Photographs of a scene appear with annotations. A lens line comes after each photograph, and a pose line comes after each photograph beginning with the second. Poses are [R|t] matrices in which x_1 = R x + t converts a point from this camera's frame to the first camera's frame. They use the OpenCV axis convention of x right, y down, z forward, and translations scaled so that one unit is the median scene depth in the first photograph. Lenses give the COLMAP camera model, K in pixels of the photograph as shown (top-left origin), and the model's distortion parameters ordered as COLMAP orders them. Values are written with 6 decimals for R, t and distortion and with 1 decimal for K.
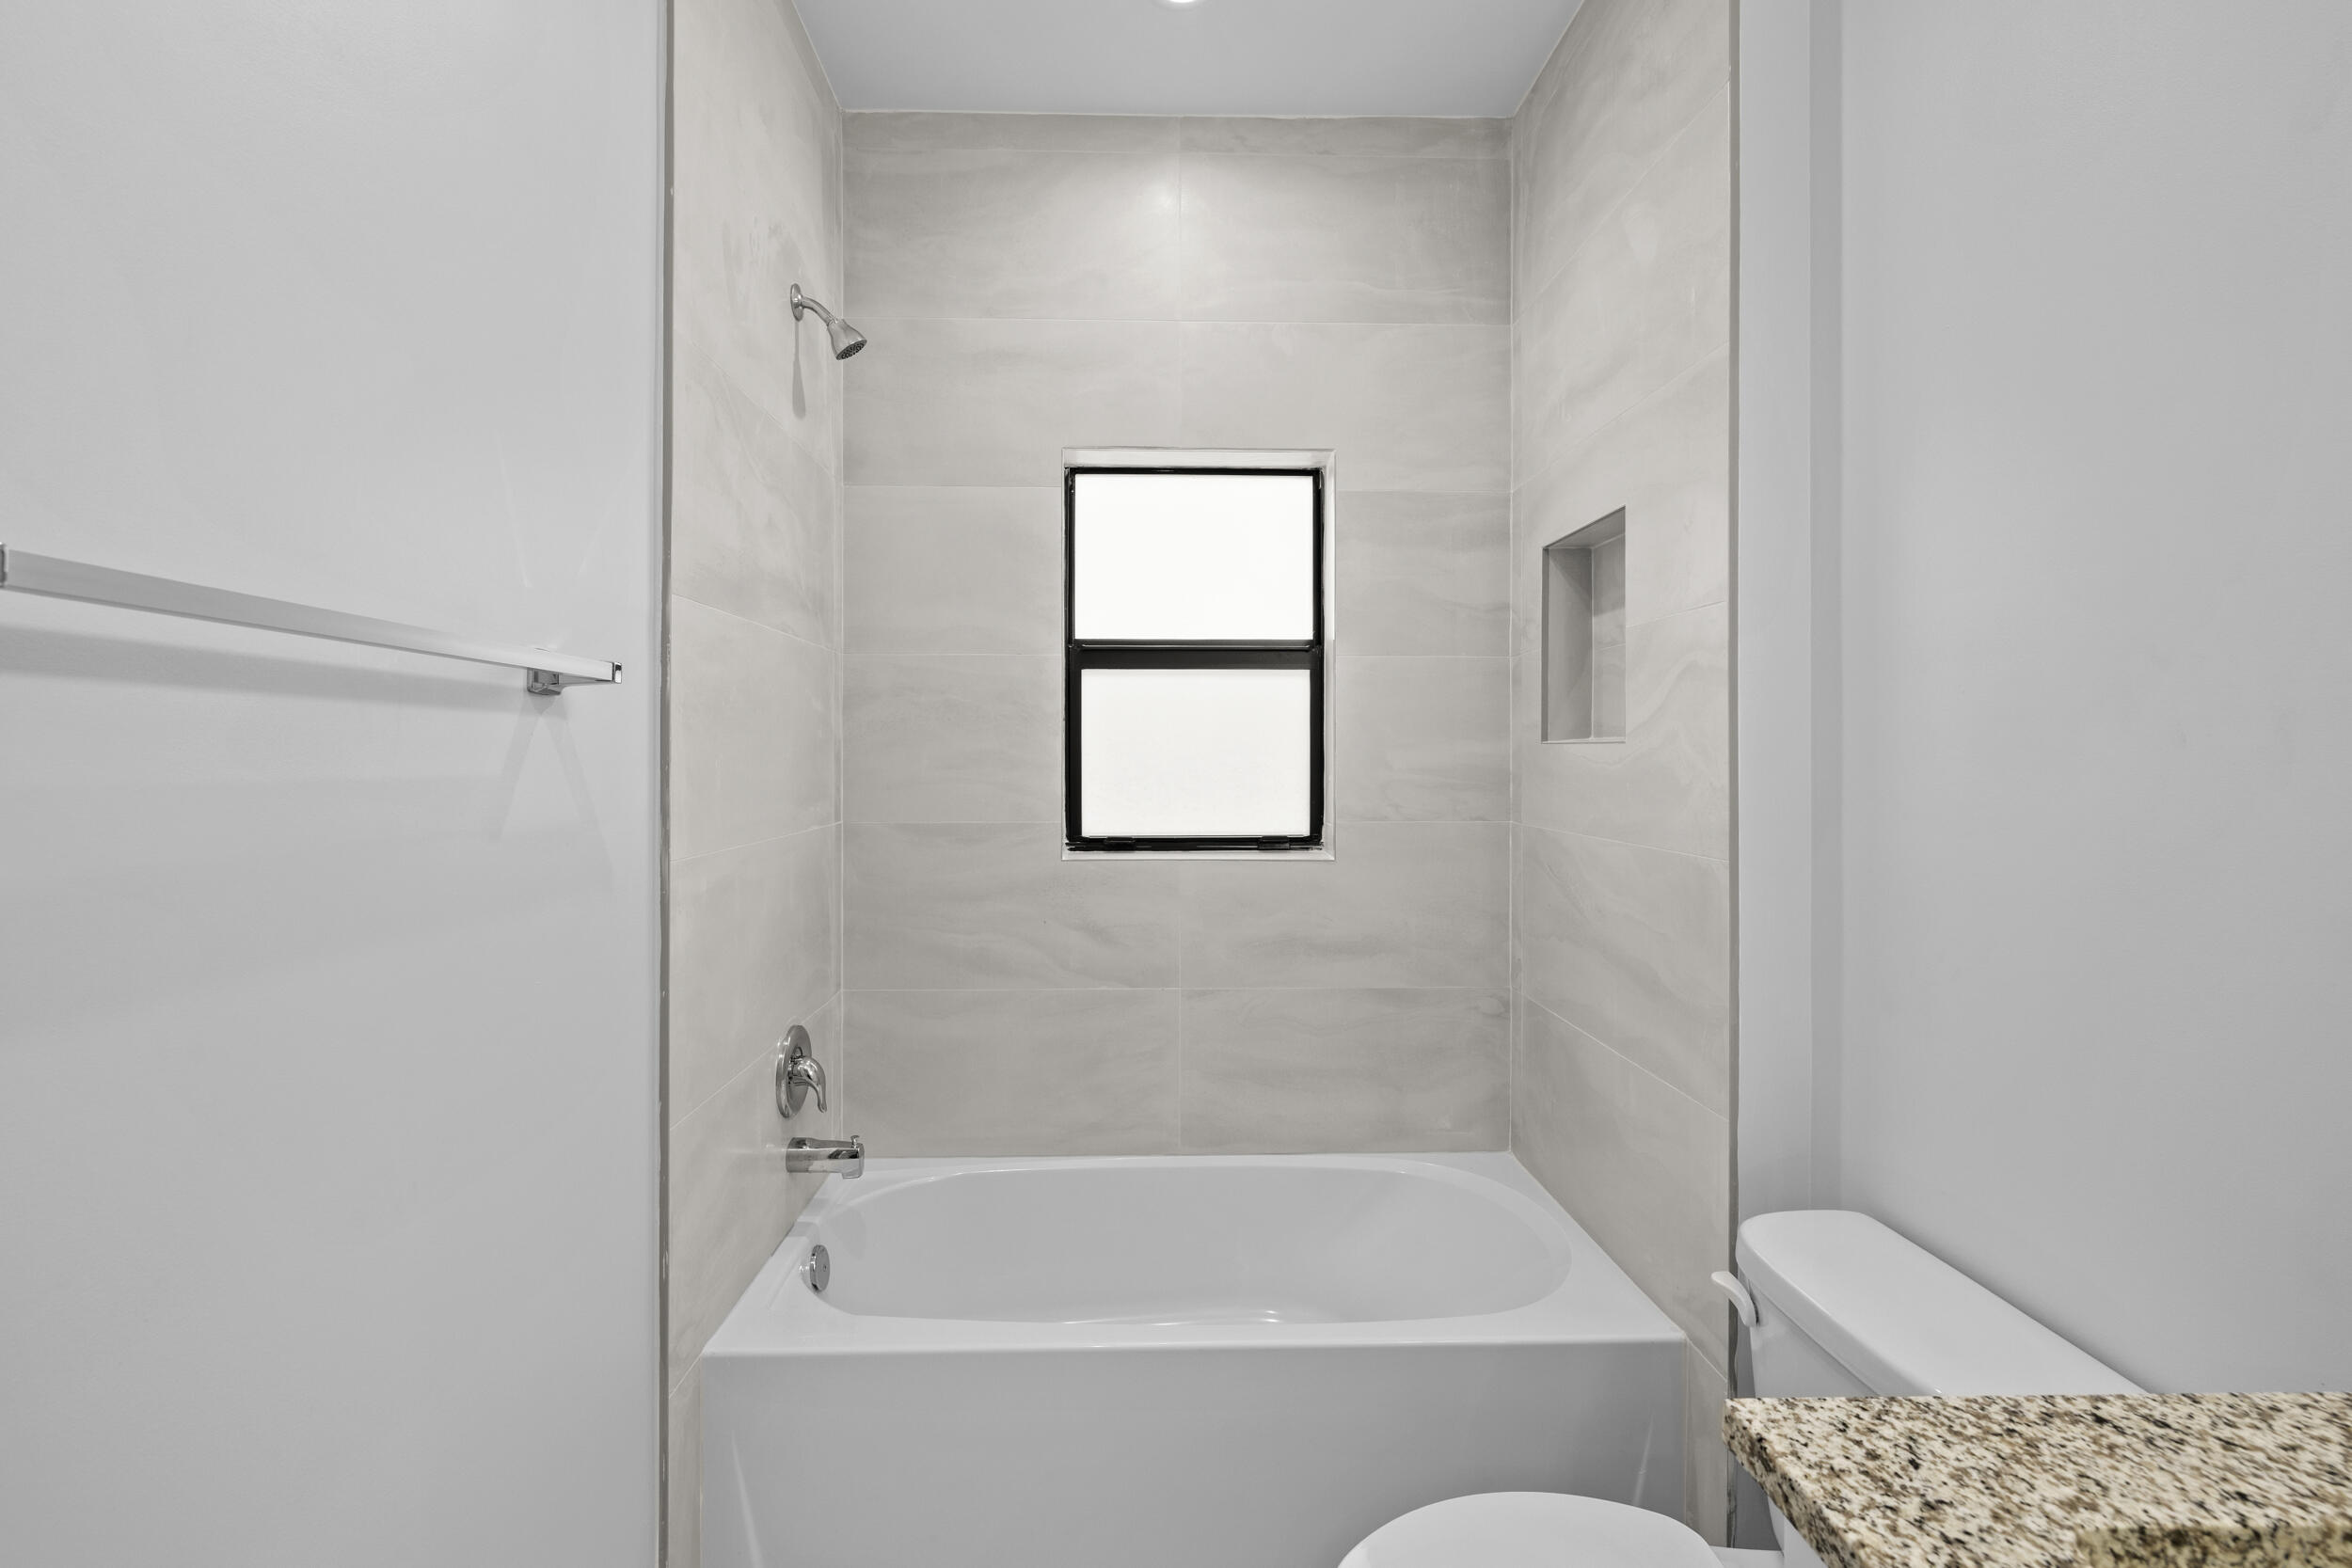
lens RADIAL K [[994.7, 0, 1177.2], [0, 994.7, 756.5], [0, 0, 1]] dist [0.001464, -0.000361]
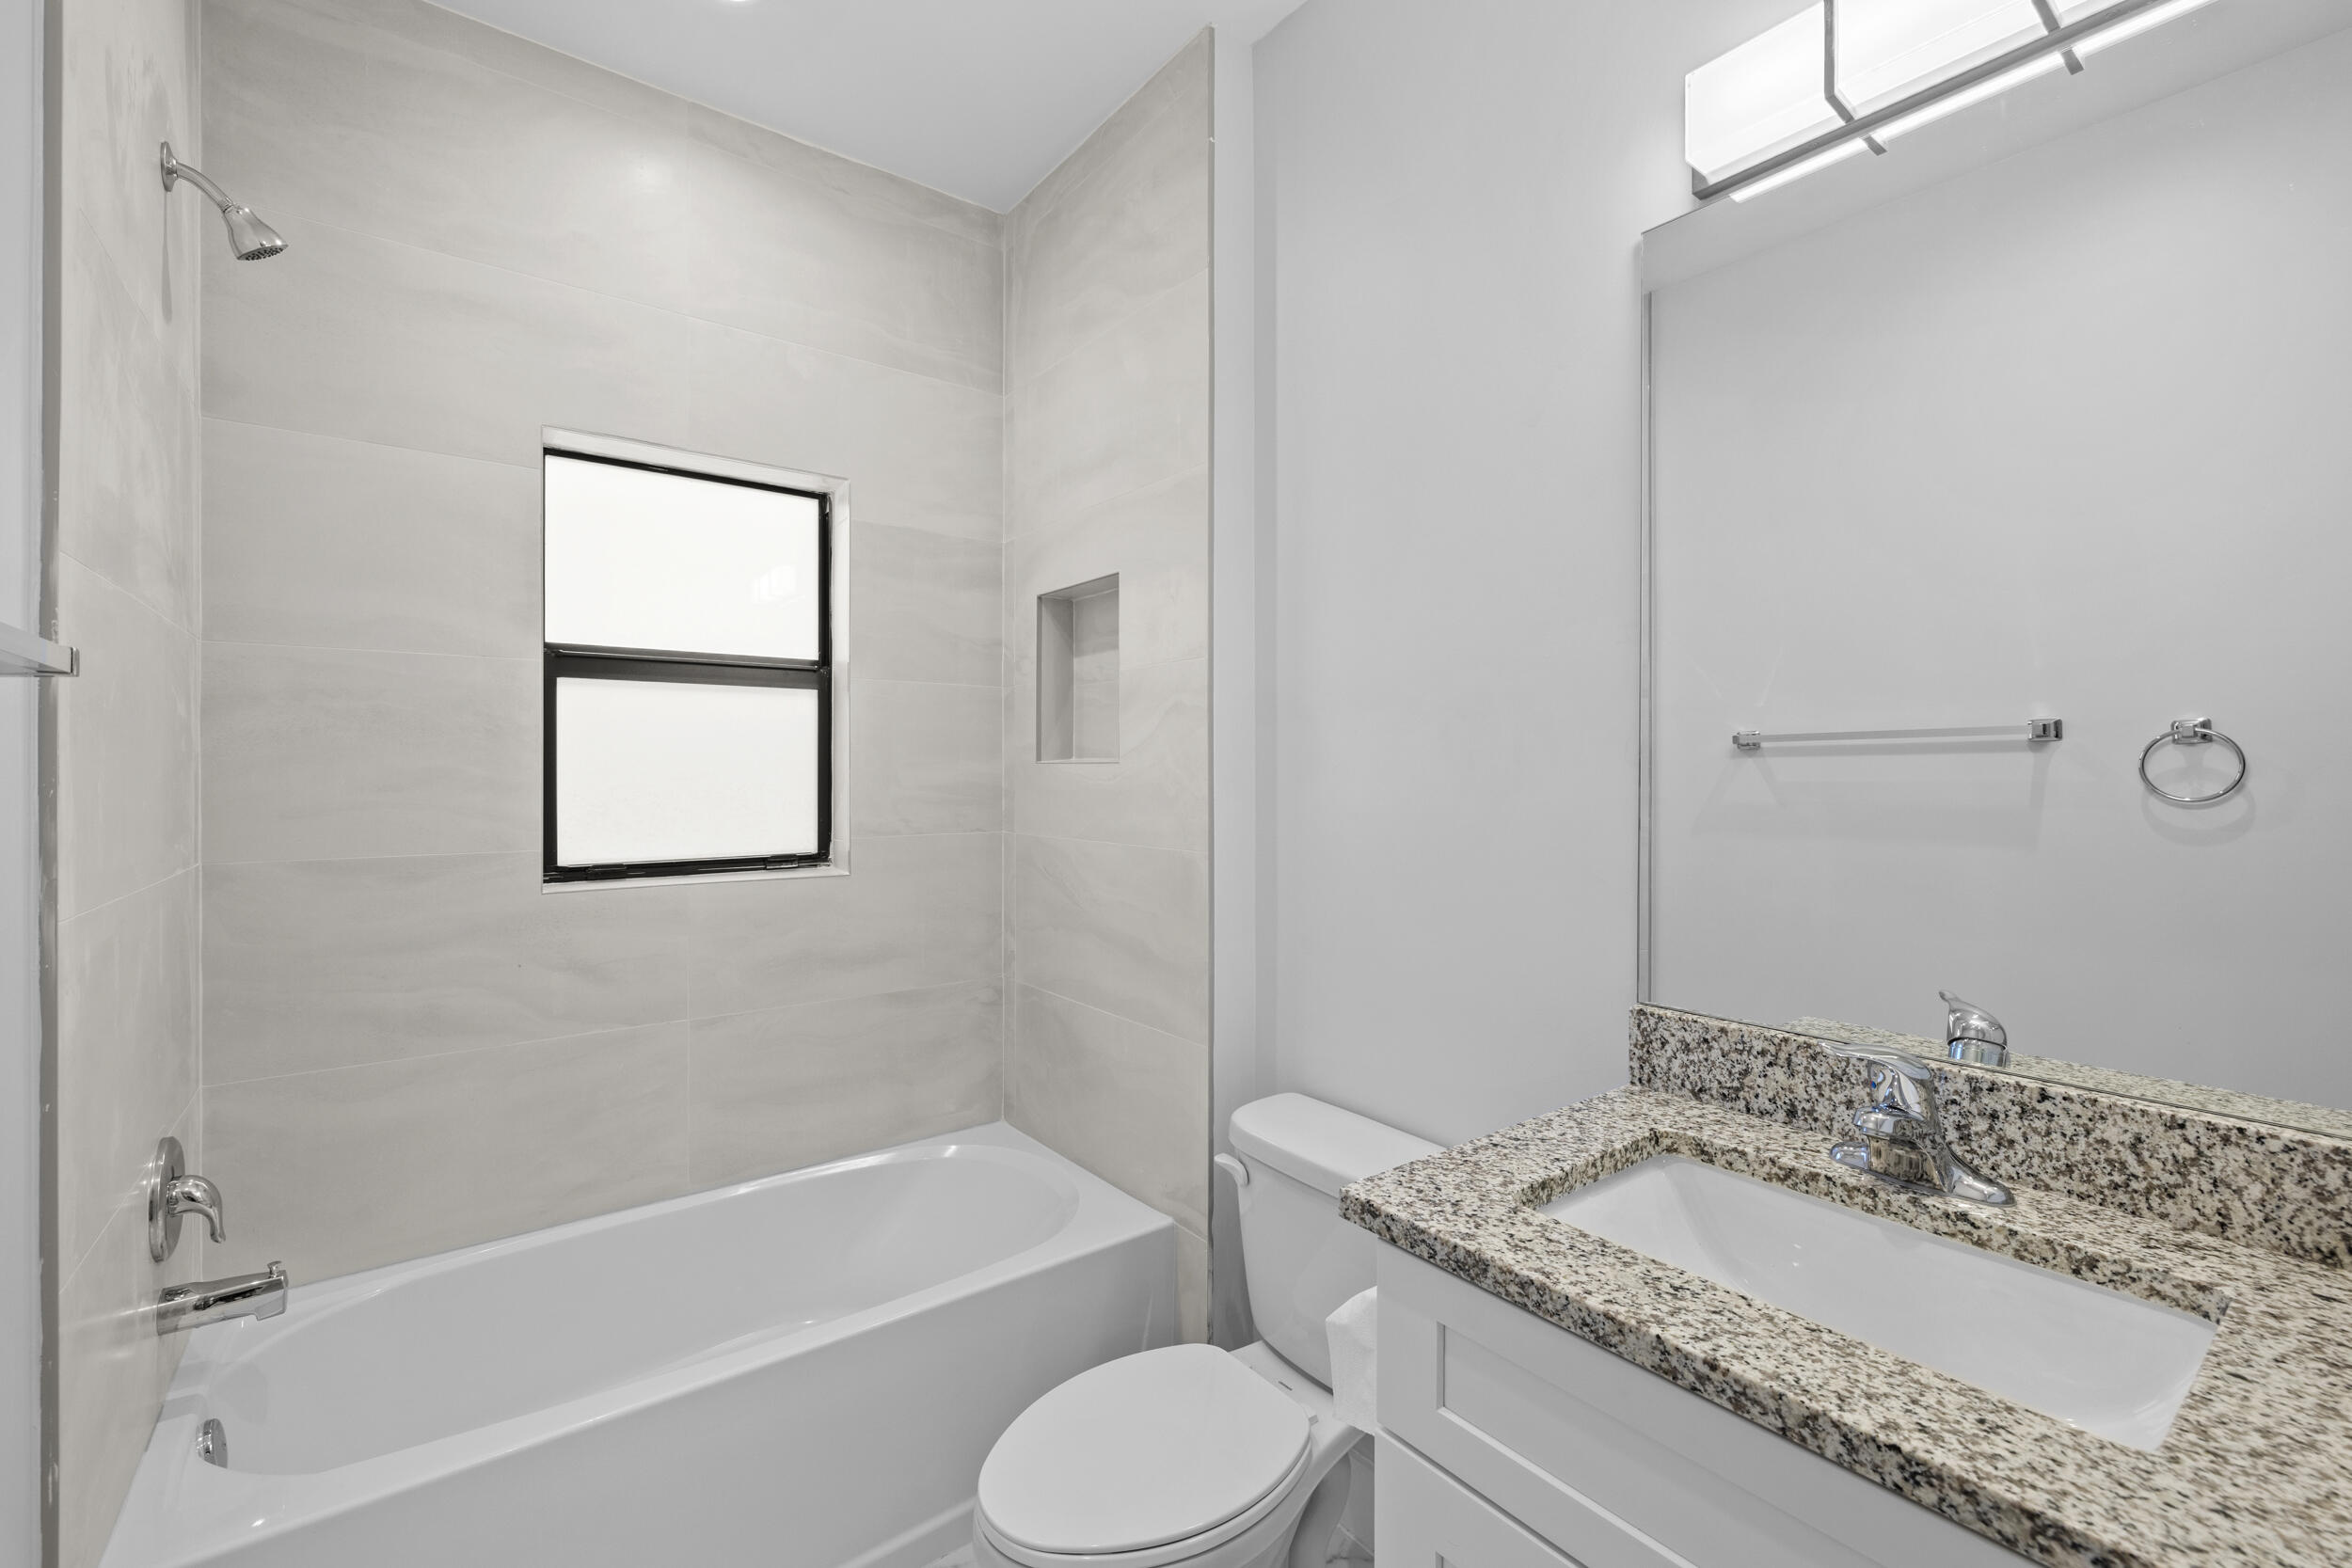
lens RADIAL K [[990.5, 0, 1156.7], [0, 990.5, 779.4], [0, 0, 1]] dist [-0.000585, 0.000145]
pose [[0.816603, -0.005332, 0.577175, -0.190028], [0.002891, 0.999983, 0.005147, 0.000155], [-0.577192, -0.002535, 0.816604, -0.031304]]
